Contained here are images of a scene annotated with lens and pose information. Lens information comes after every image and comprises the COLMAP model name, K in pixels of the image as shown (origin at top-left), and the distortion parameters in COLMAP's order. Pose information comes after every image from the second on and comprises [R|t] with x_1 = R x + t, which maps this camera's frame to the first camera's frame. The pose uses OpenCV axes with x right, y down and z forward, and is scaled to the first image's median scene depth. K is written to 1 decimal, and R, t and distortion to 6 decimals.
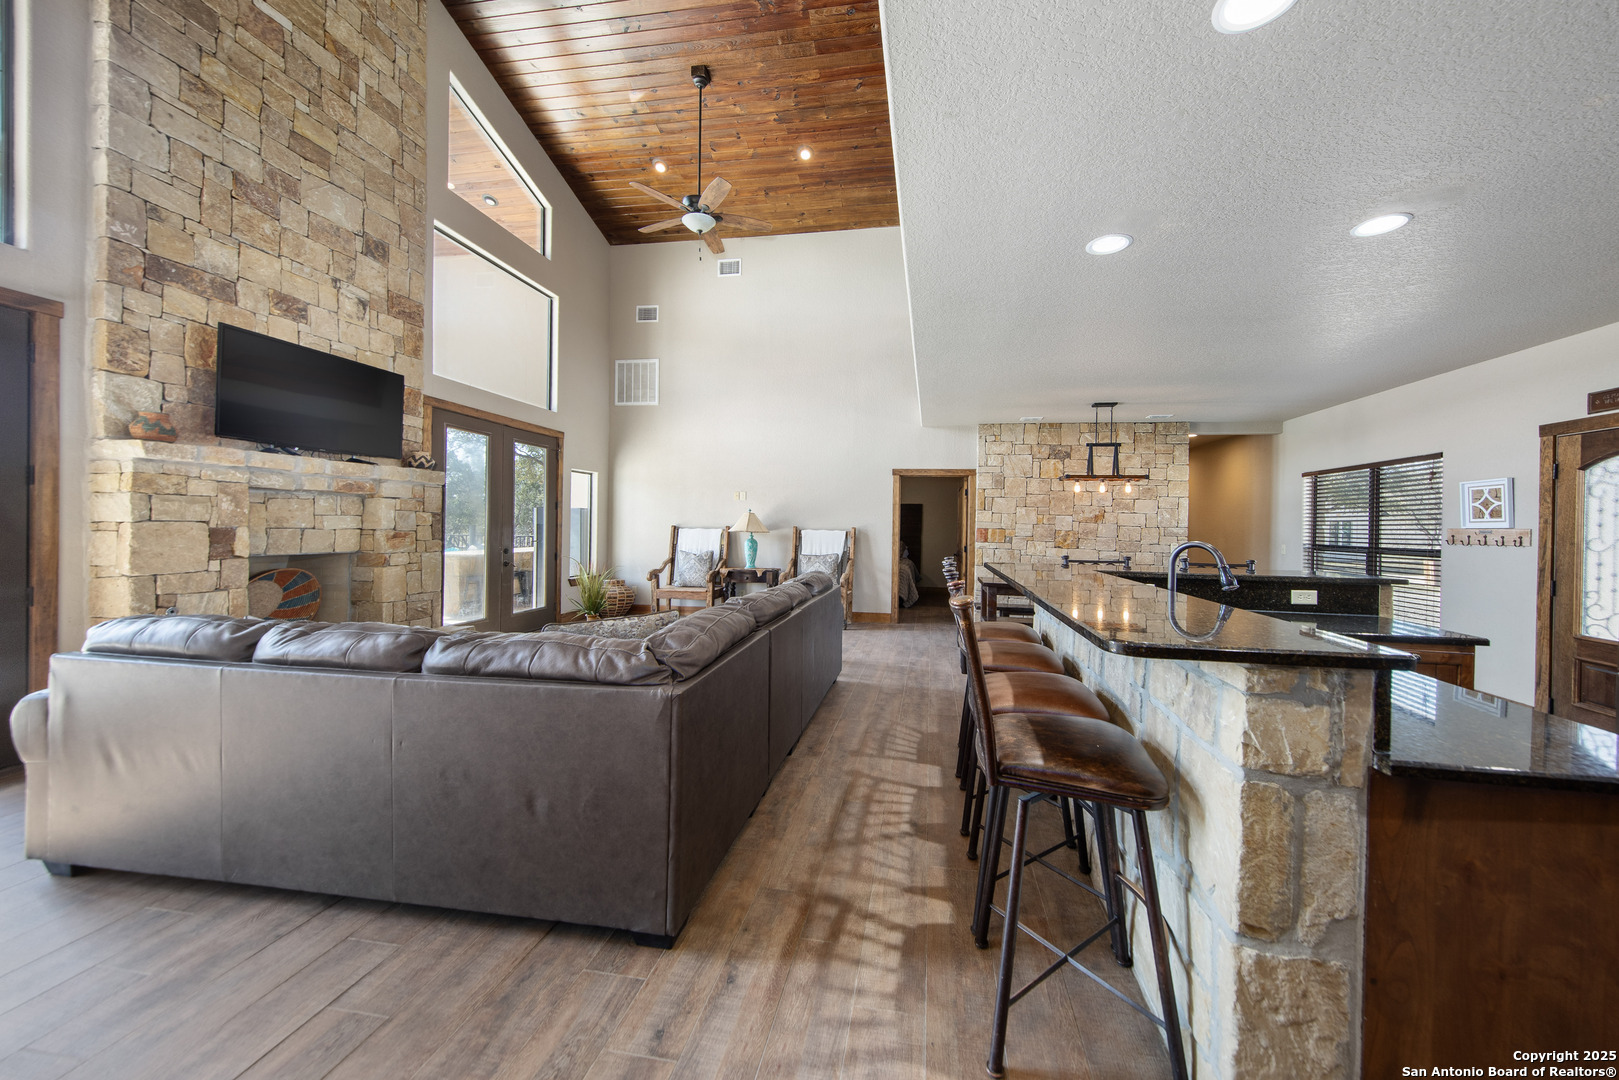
lens RADIAL K [[552.9, 0, 849.5], [0, 552.9, 528.3], [0, 0, 1]] dist [0.000989, -0.000295]
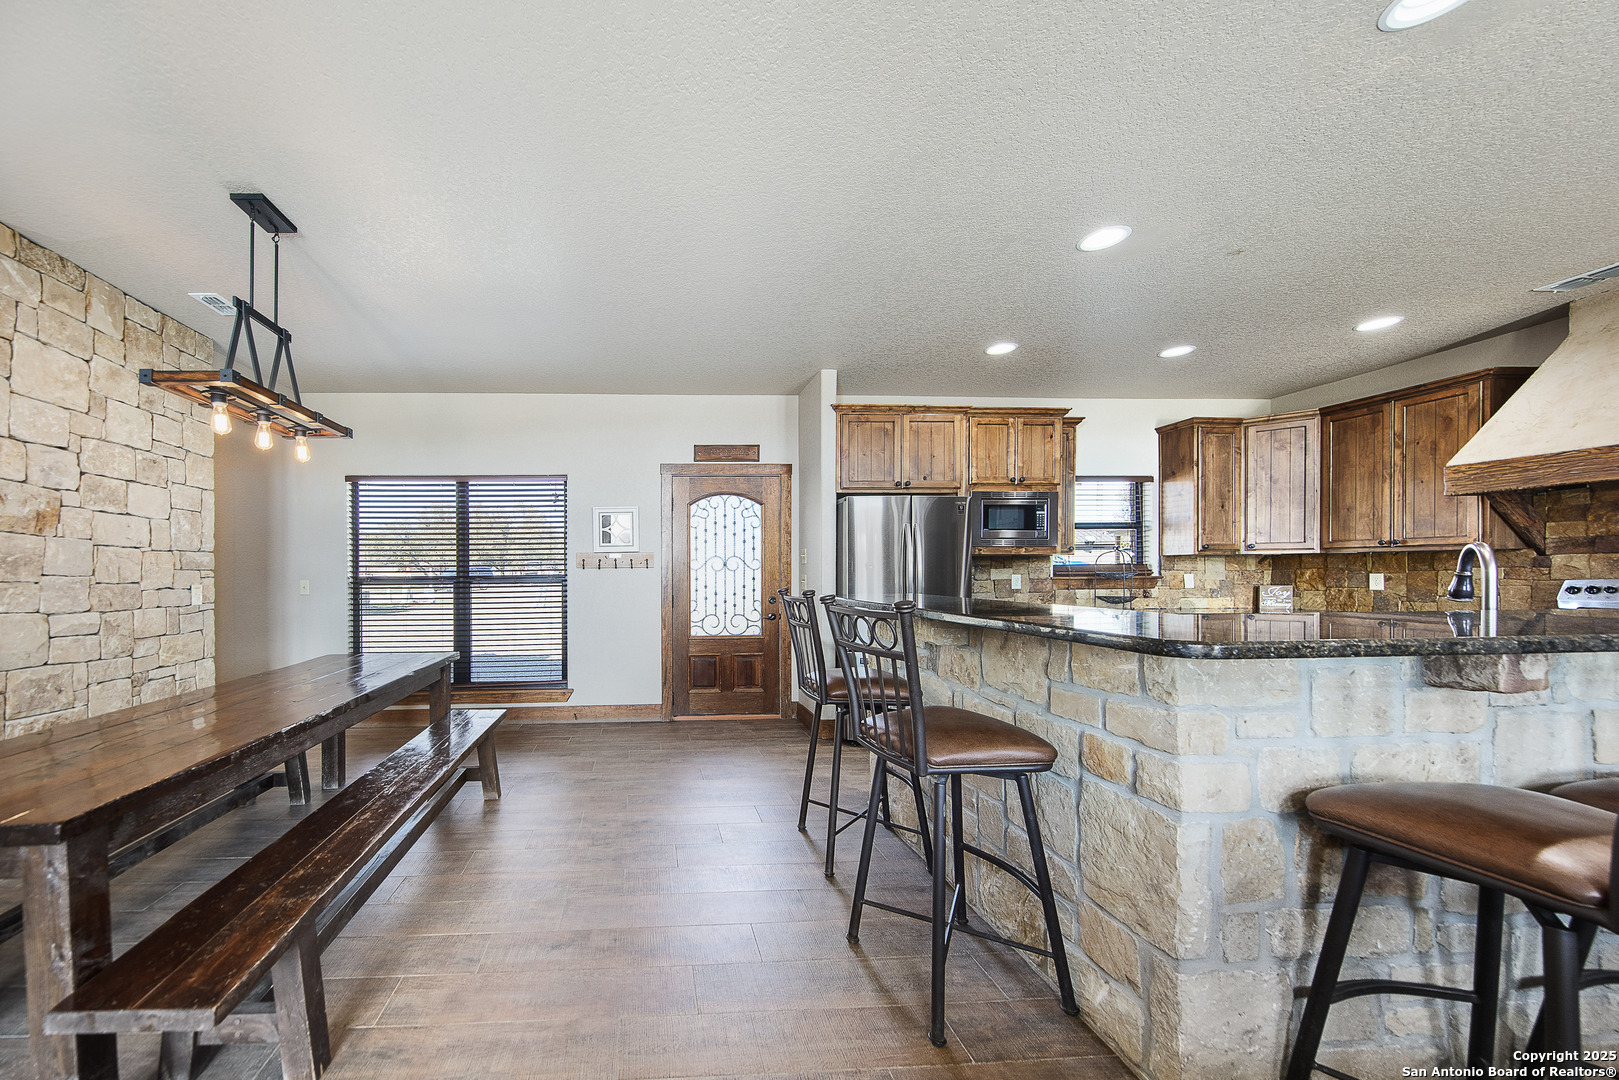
lens RADIAL K [[568.7, 0, 676.5], [0, 568.7, 576.3], [0, 0, 1]] dist [0.016899, -0.004236]
pose [[-0.194624, -0.023617, 0.980593, 0.011898], [0.010848, 0.999597, 0.026228, 0.019232], [-0.980818, 0.015743, -0.194290, 1.121759]]
